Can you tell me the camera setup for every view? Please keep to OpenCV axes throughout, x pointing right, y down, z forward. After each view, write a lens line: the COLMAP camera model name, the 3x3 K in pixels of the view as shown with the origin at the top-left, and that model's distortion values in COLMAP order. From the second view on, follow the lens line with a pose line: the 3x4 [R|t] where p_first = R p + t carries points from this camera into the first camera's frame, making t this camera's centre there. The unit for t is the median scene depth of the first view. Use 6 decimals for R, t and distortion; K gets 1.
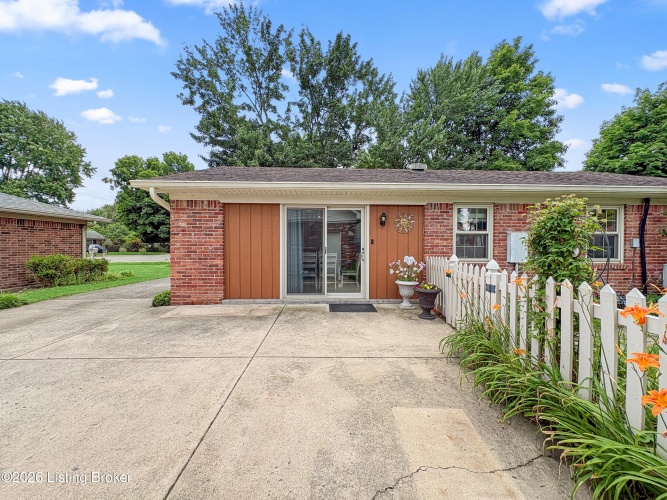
lens RADIAL K [[266.1, 0, 332.9], [0, 266.1, 248.5], [0, 0, 1]] dist [-0.000011, 0.001749]
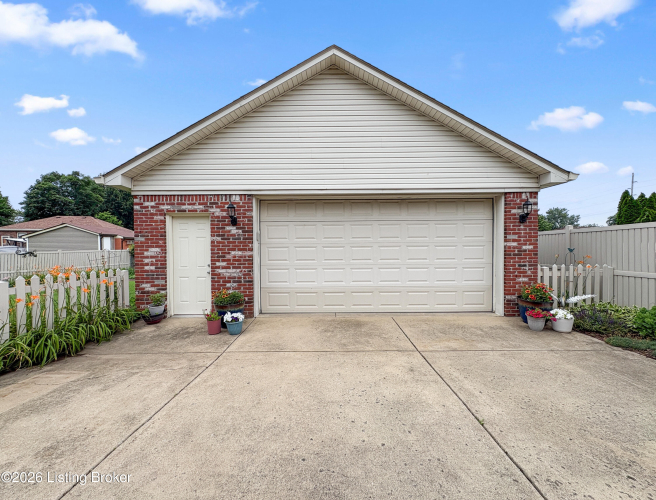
lens RADIAL K [[265.2, 0, 334.0], [0, 265.2, 250.3], [0, 0, 1]] dist [-0.001344, 0.000711]
pose [[-0.999603, 0.004000, 0.027891, -0.161249], [0.004857, 0.999516, 0.030737, -0.012337], [-0.027754, 0.030860, -0.999138, 0.277676]]
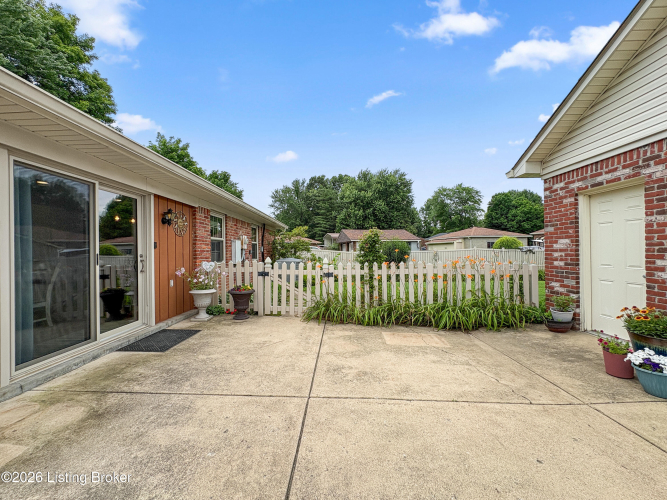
lens RADIAL K [[266.1, 0, 334.1], [0, 266.1, 250.3], [0, 0, 1]] dist [-0.000011, 0.001749]
pose [[0.036596, 0.000771, 0.999330, -0.203851], [0.023319, 0.999727, -0.001625, 0.000062], [-0.999058, 0.023363, 0.036568, 0.174907]]
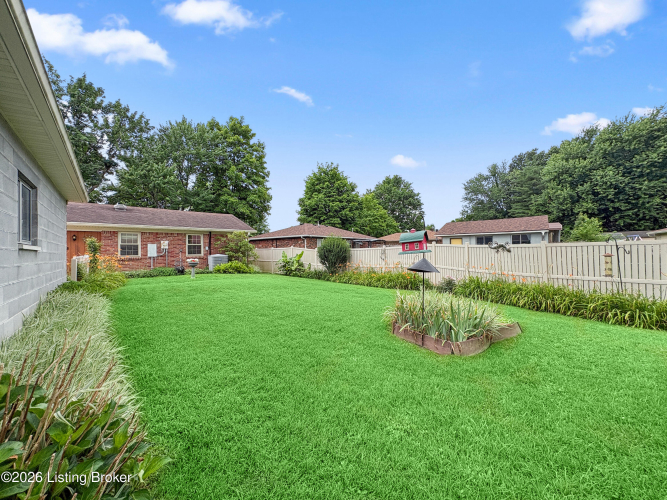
lens RADIAL K [[266.1, 0, 335.5], [0, 266.1, 249.8], [0, 0, 1]] dist [-0.000011, 0.001749]
pose [[0.776693, -0.009194, 0.629813, 0.166887], [0.021250, 0.999707, -0.011612, 0.019583], [-0.629521, 0.022403, 0.776660, -0.698310]]
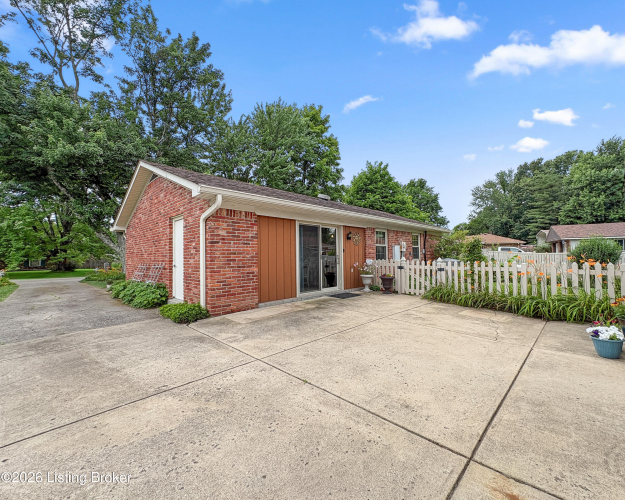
lens RADIAL K [[267.5, 0, 332.9], [0, 267.5, 247.9], [0, 0, 1]] dist [-0.001457, -0.000380]
pose [[0.696521, 0.007802, 0.717494, -0.344529], [0.022637, 0.999204, -0.032841, 0.002490], [-0.717180, 0.039116, 0.695790, 0.005813]]
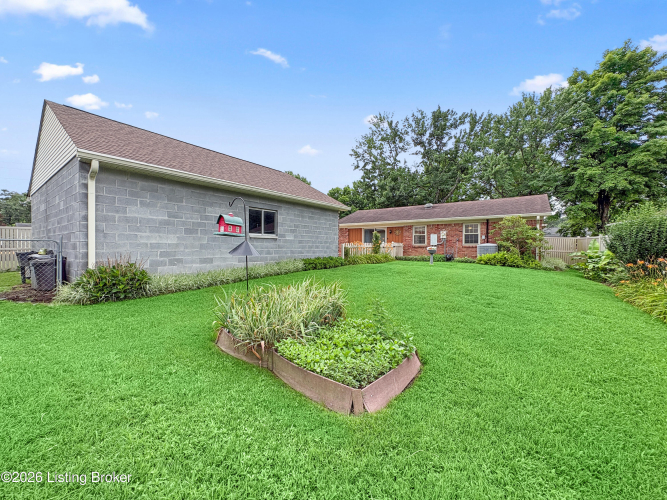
lens RADIAL K [[266.1, 0, 331.9], [0, 266.1, 253.5], [0, 0, 1]] dist [-0.000011, 0.001749]
pose [[0.783869, 0.018167, -0.620661, 0.581046], [-0.007134, 0.999769, 0.020254, 0.033820], [0.620885, -0.011449, 0.783818, -0.692314]]
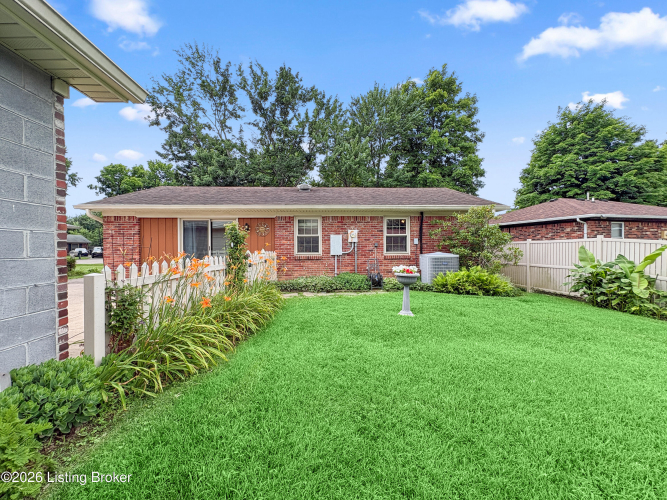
lens RADIAL K [[266.1, 0, 333.5], [0, 266.1, 249.8], [0, 0, 1]] dist [-0.000011, 0.001749]
pose [[0.999819, -0.010445, 0.015895, 0.235499], [0.010482, 0.999943, -0.002214, 0.009536], [-0.015871, 0.002380, 0.999871, -0.188099]]
